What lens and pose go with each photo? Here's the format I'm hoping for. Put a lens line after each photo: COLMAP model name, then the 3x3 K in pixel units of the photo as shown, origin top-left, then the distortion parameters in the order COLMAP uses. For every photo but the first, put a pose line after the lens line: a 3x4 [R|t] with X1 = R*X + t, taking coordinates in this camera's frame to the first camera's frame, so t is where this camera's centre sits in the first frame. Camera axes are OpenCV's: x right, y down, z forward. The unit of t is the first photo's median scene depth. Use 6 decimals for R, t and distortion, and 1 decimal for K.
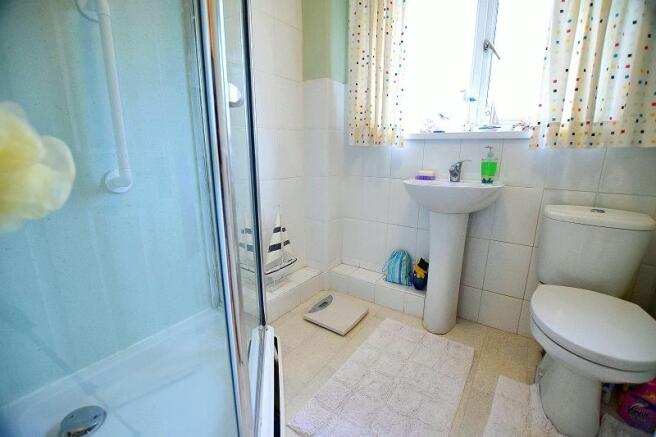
lens RADIAL K [[291.8, 0, 326.9], [0, 291.8, 219.3], [0, 0, 1]] dist [-0.033973, 0.004953]
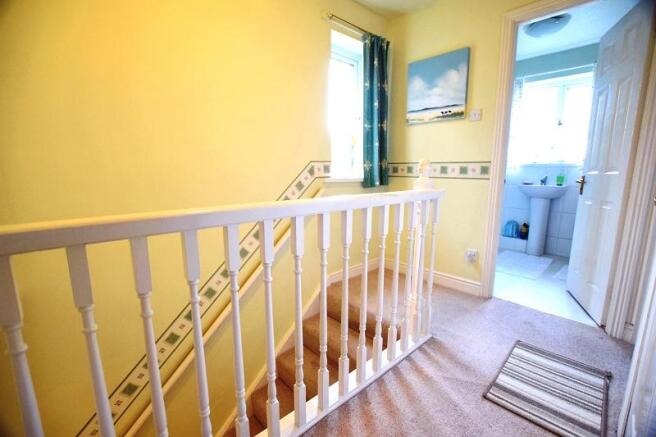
lens RADIAL K [[291.8, 0, 328.5], [0, 291.8, 219.2], [0, 0, 1]] dist [-0.033973, 0.004953]
pose [[0.982639, 0.034617, -0.182272, -0.712030], [-0.046523, 0.997025, -0.061455, 0.316901], [0.179602, 0.068868, 0.981326, -1.328940]]
